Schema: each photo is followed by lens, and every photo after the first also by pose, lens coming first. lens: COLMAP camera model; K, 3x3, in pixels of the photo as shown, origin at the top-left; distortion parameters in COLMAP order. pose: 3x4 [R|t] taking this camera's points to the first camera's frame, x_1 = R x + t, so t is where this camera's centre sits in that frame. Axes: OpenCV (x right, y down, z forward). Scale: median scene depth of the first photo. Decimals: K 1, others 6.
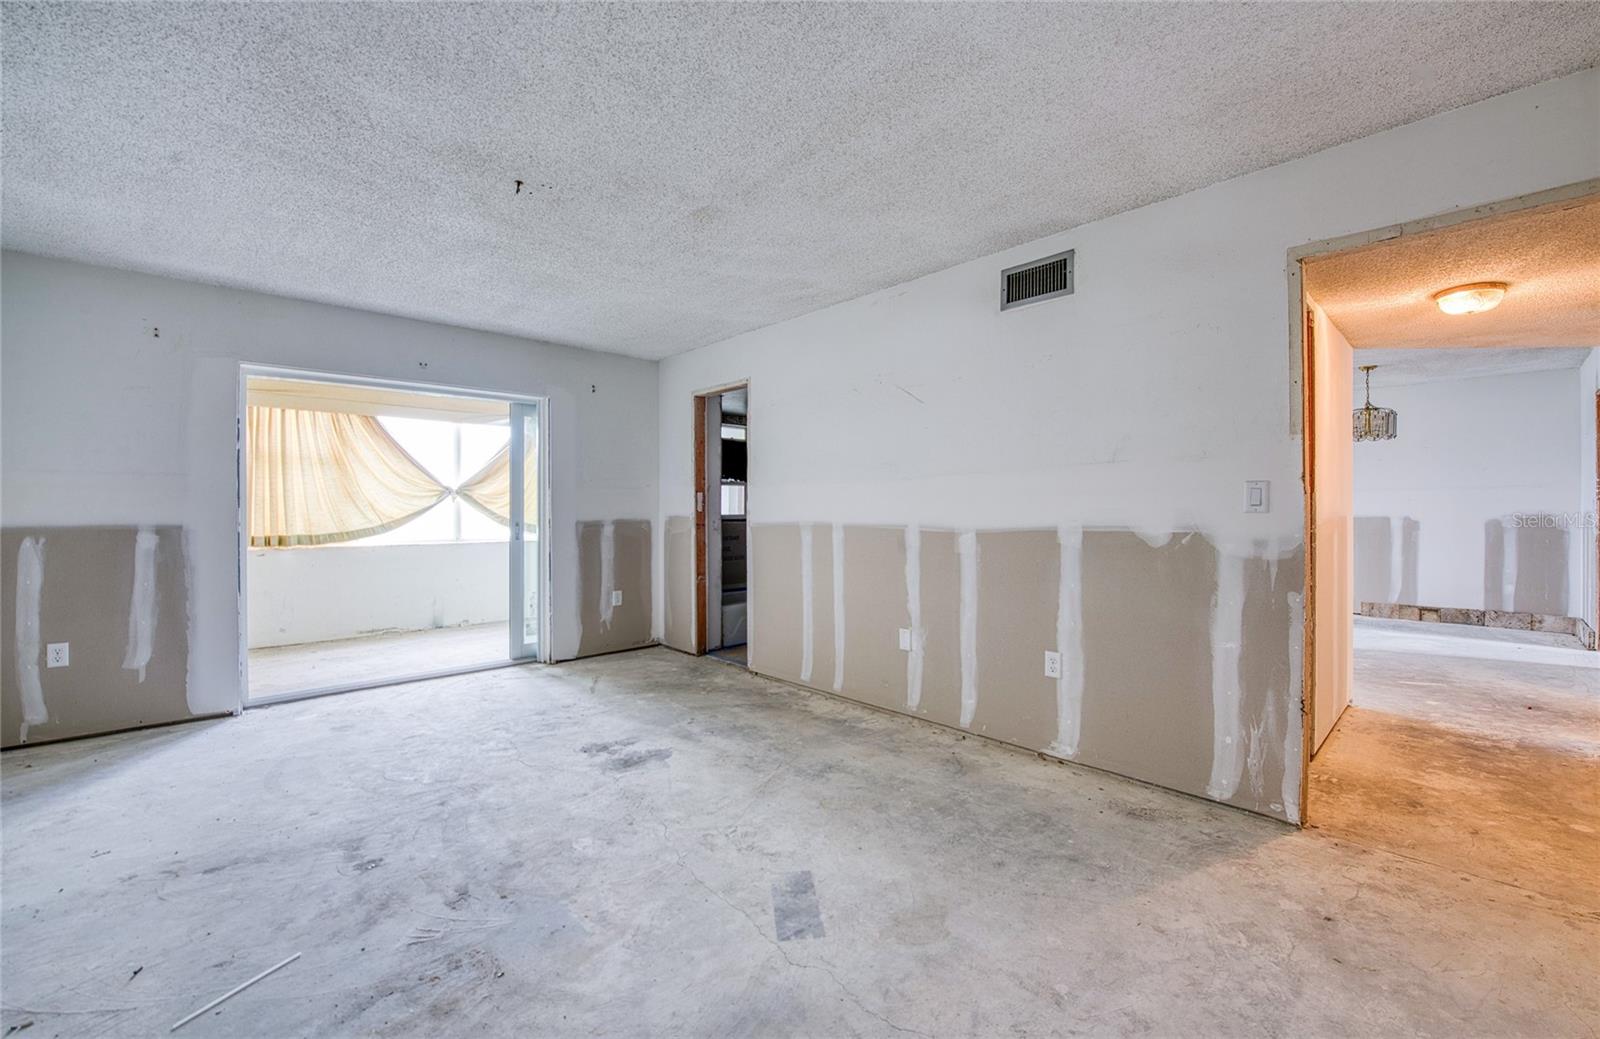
lens RADIAL K [[633.6, 0, 779.1], [0, 633.6, 512.0], [0, 0, 1]] dist [-0.015556, -0.001960]
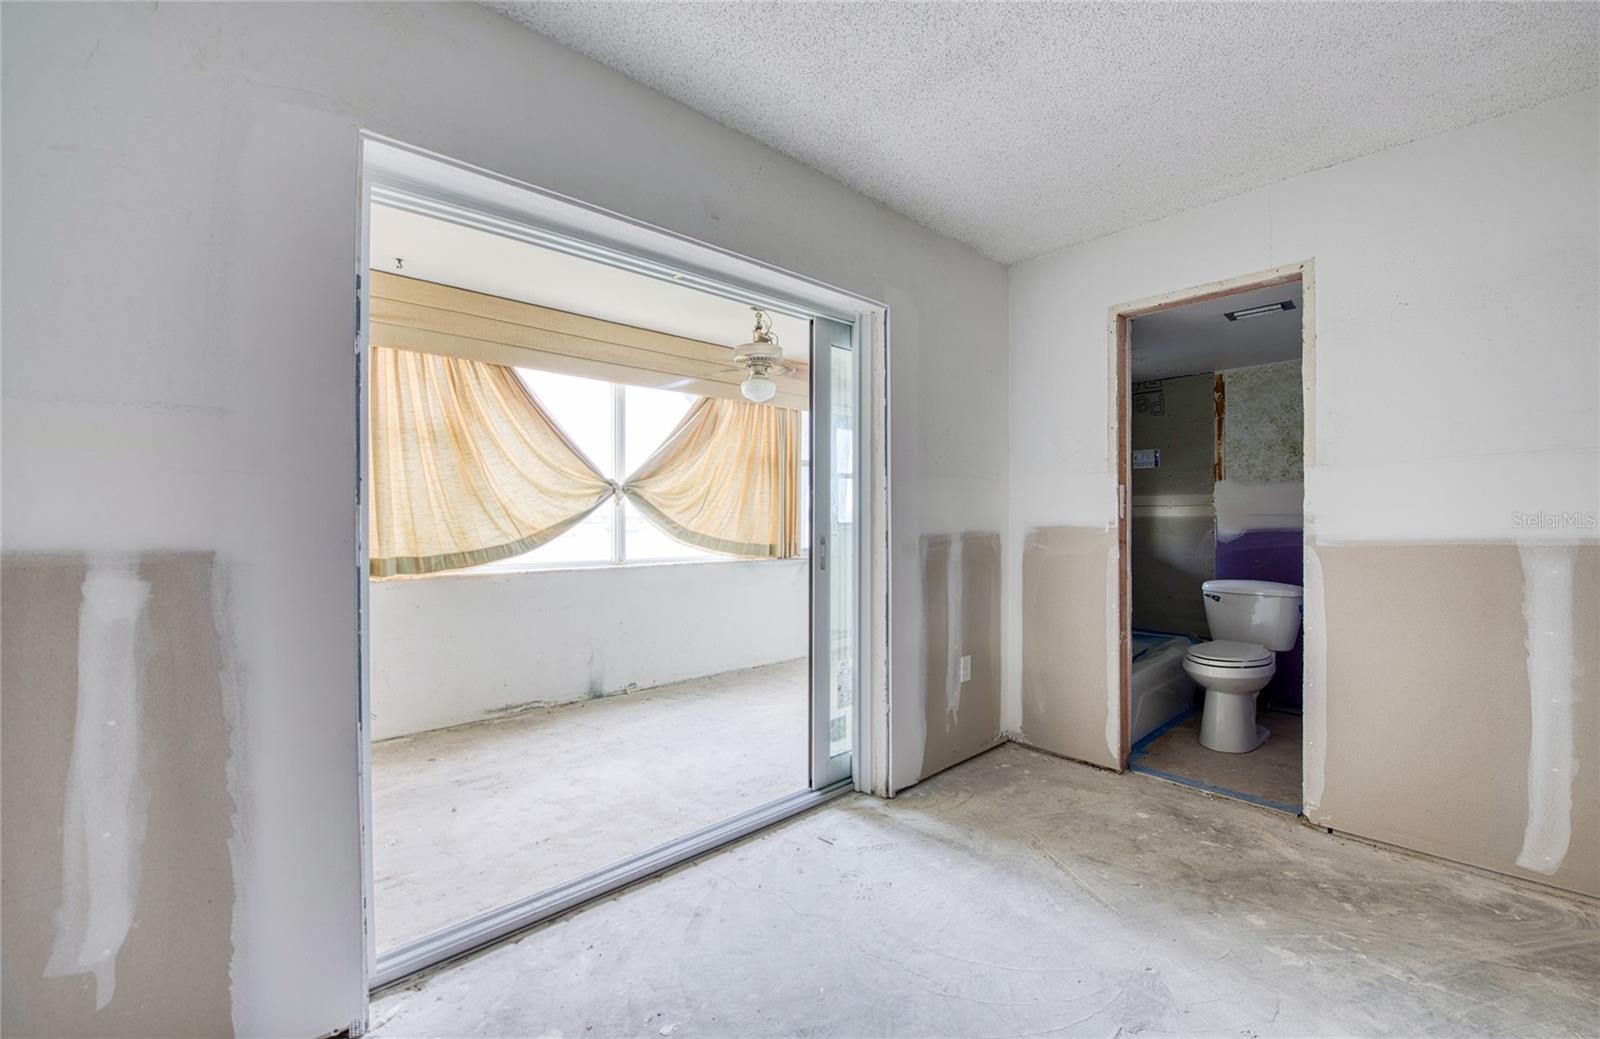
lens RADIAL K [[633.6, 0, 788.1], [0, 633.6, 521.2], [0, 0, 1]] dist [-0.015556, -0.001960]
pose [[0.999975, 0.000423, -0.007046, -0.467797], [-0.000434, 0.999998, -0.001683, 0.003589], [0.007045, 0.001686, 0.999974, 0.480998]]
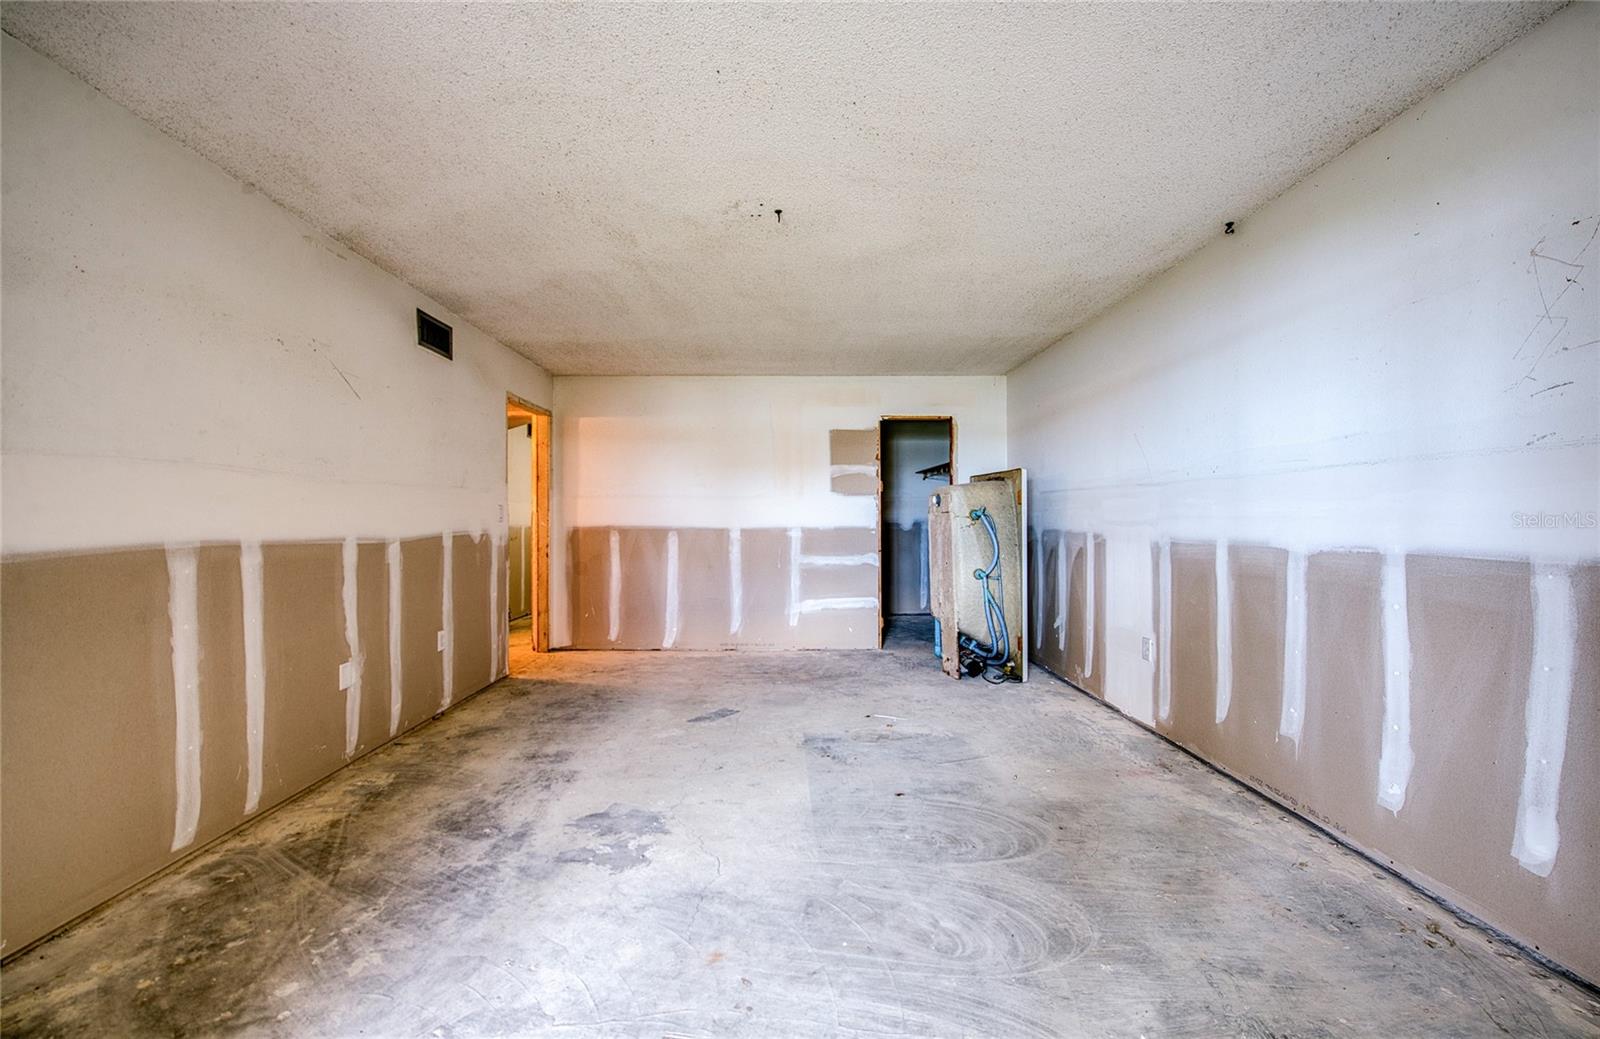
lens RADIAL K [[633.6, 0, 792.3], [0, 633.6, 515.9], [0, 0, 1]] dist [-0.015556, -0.001960]
pose [[-0.747580, 0.007969, 0.664124, -0.605864], [0.003839, 0.999963, -0.007678, 0.000308], [-0.664161, -0.003190, -0.747583, 0.943688]]
